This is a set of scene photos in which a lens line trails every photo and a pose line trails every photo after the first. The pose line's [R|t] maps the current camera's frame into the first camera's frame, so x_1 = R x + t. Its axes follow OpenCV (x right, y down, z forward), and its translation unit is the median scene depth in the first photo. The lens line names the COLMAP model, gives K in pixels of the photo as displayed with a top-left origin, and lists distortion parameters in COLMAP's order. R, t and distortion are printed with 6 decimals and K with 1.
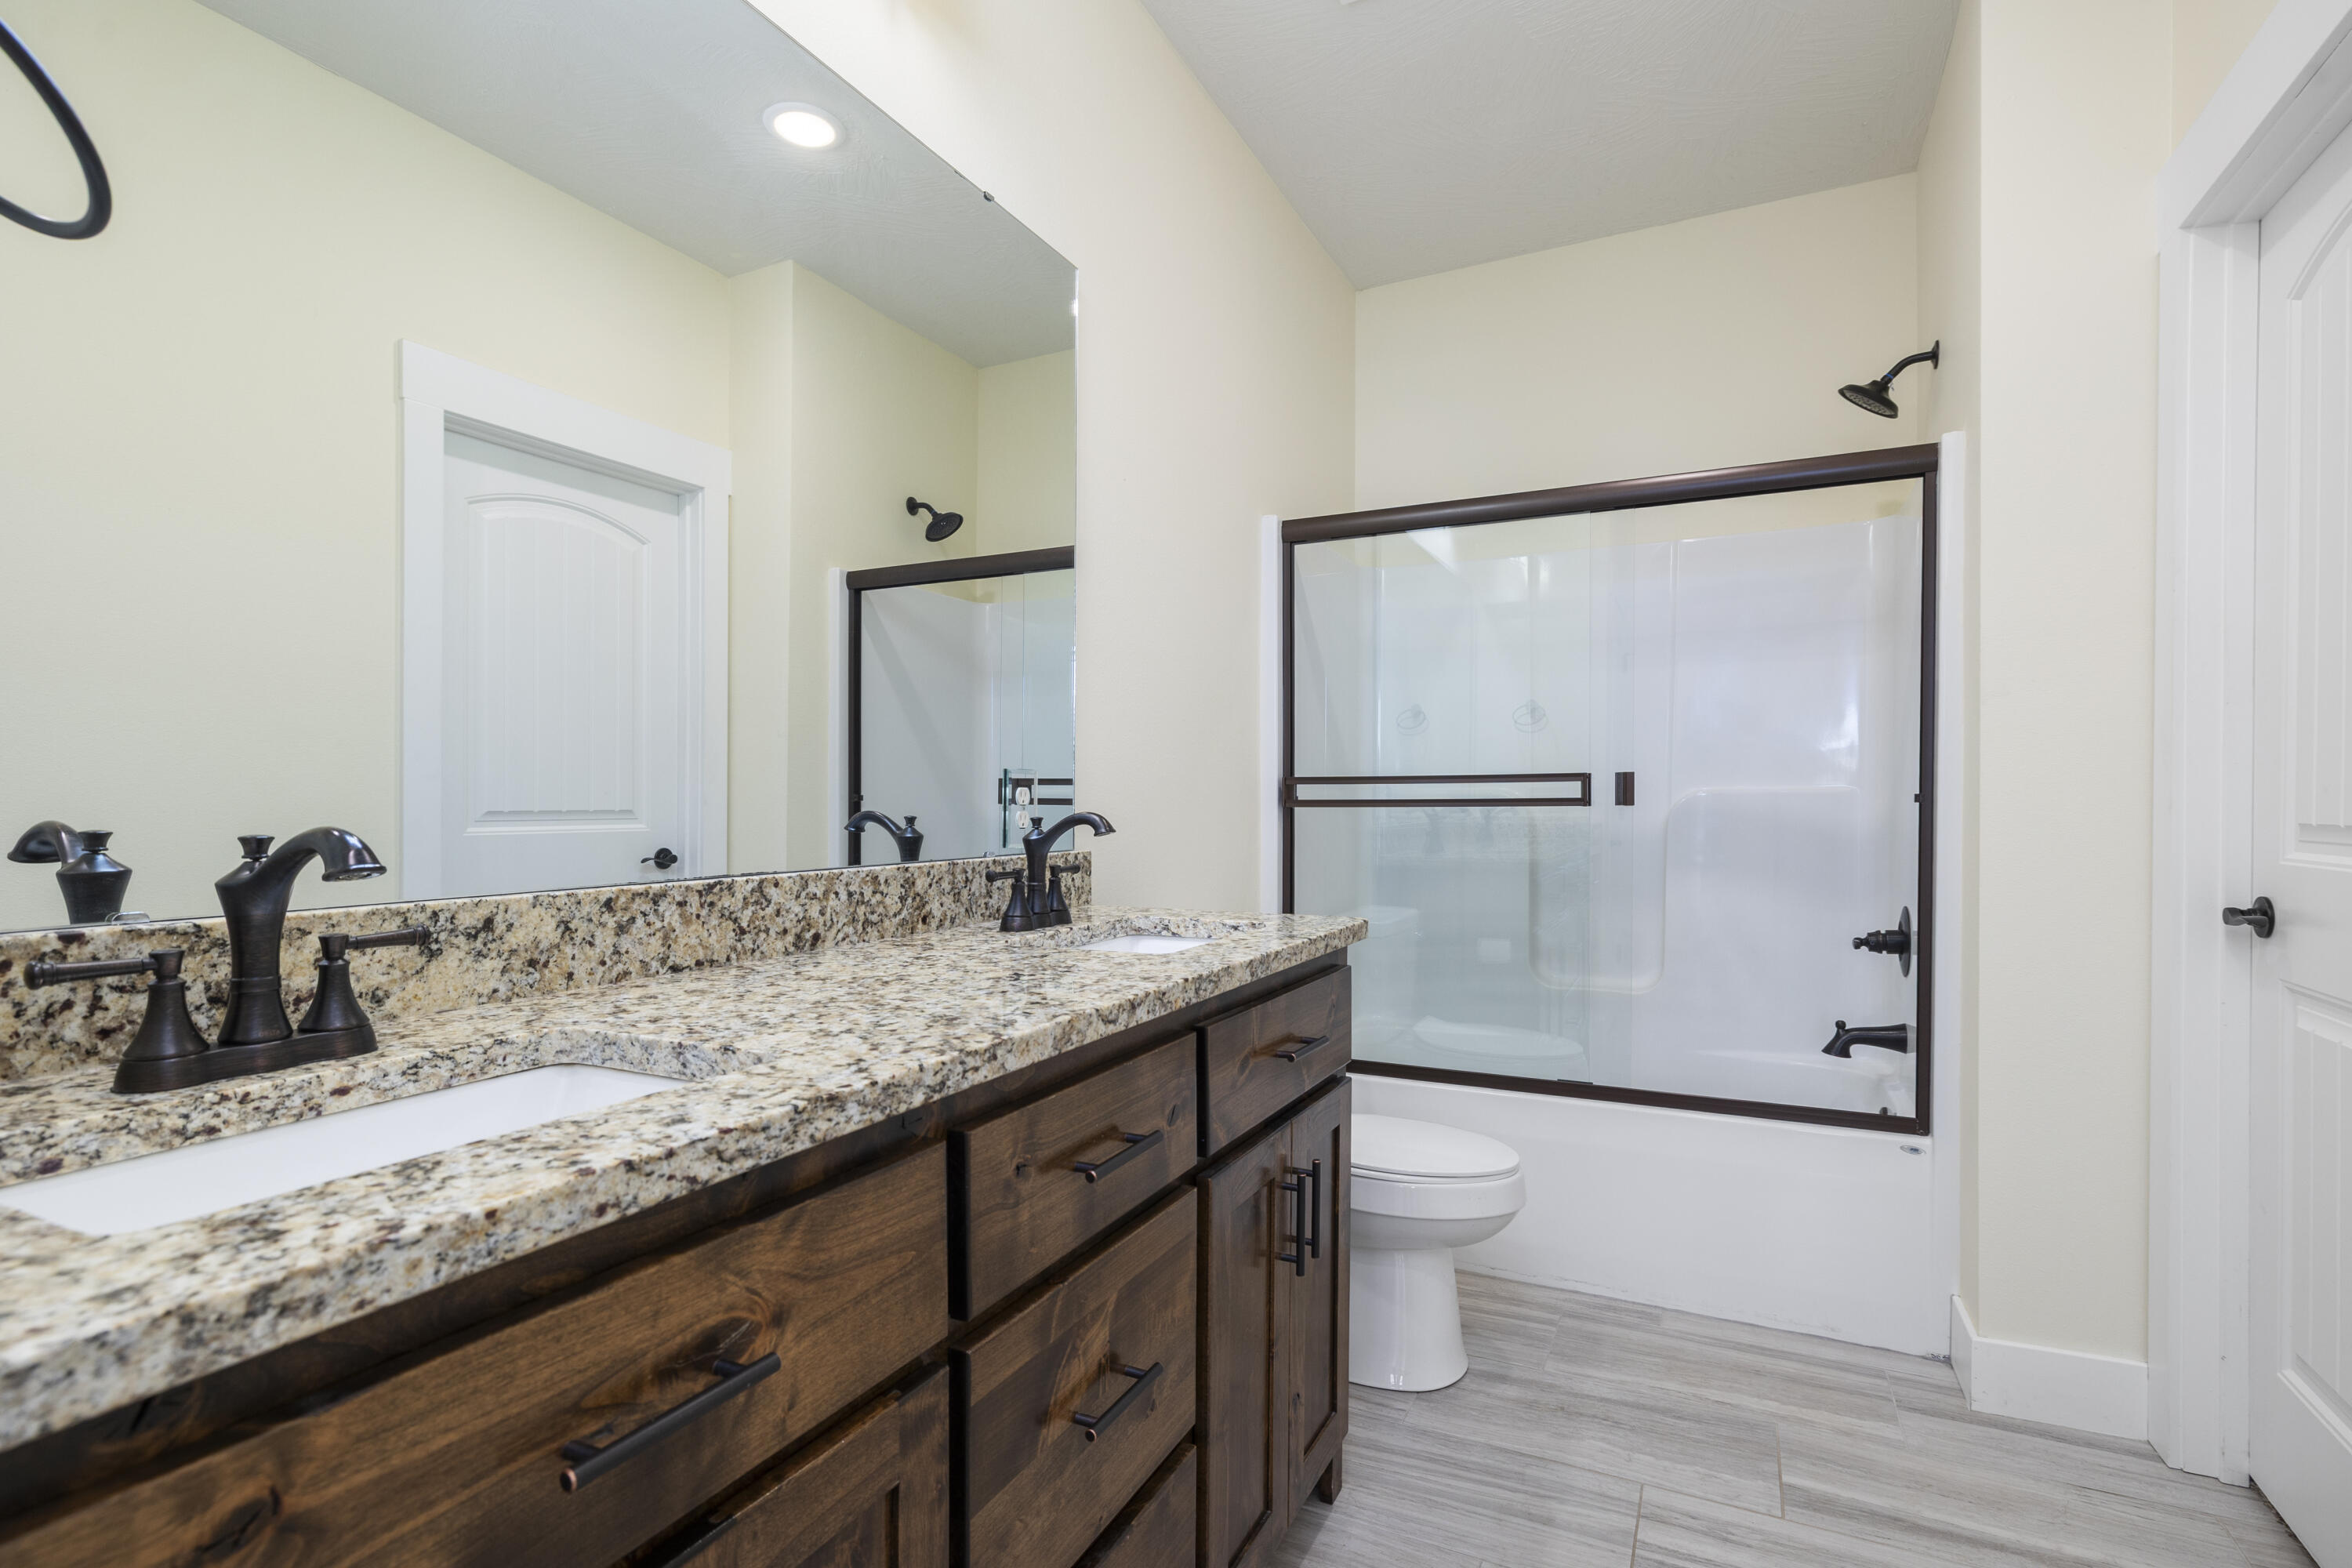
lens RADIAL K [[1106.3, 0, 1170.4], [0, 1106.3, 798.1], [0, 0, 1]] dist [-0.003021, 0.001796]
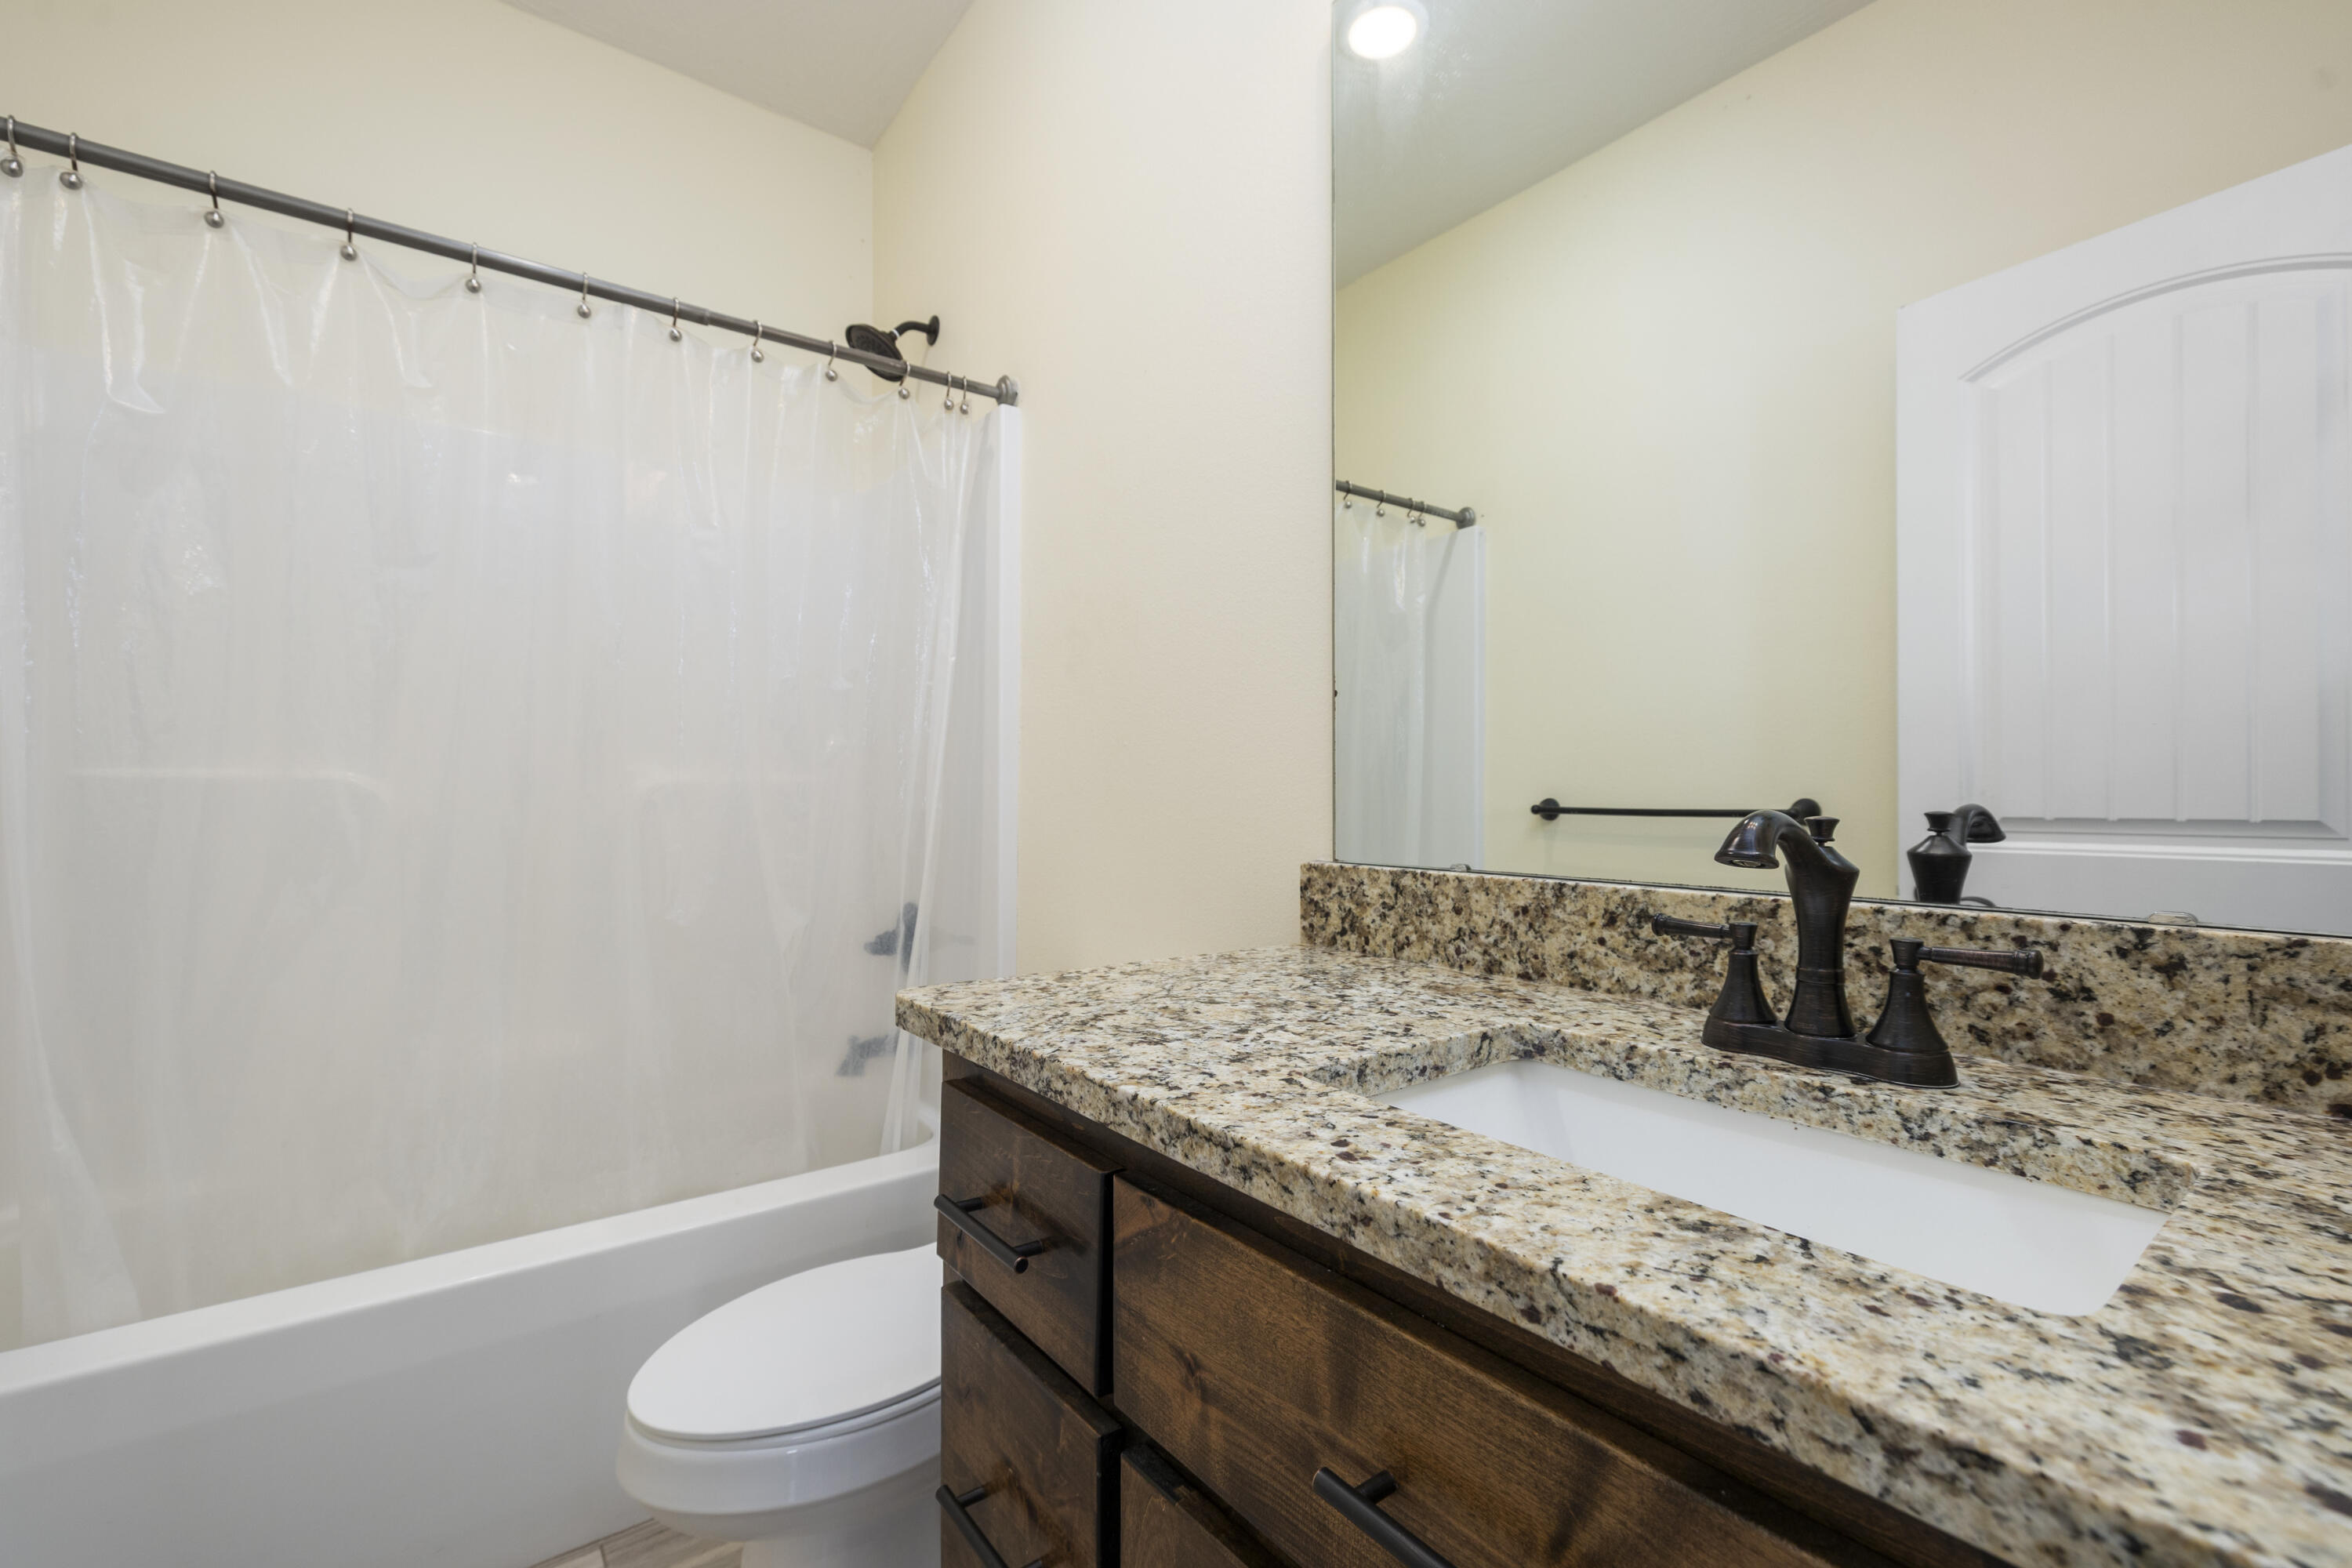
lens RADIAL K [[997.2, 0, 1168.8], [0, 997.2, 792.9], [0, 0, 1]] dist [0.001622, -0.000727]
pose [[-0.452702, -0.028364, -0.891211, 0.292341], [-0.009731, 0.999592, -0.026870, 0.020069], [0.891609, -0.003492, -0.452793, 0.850246]]
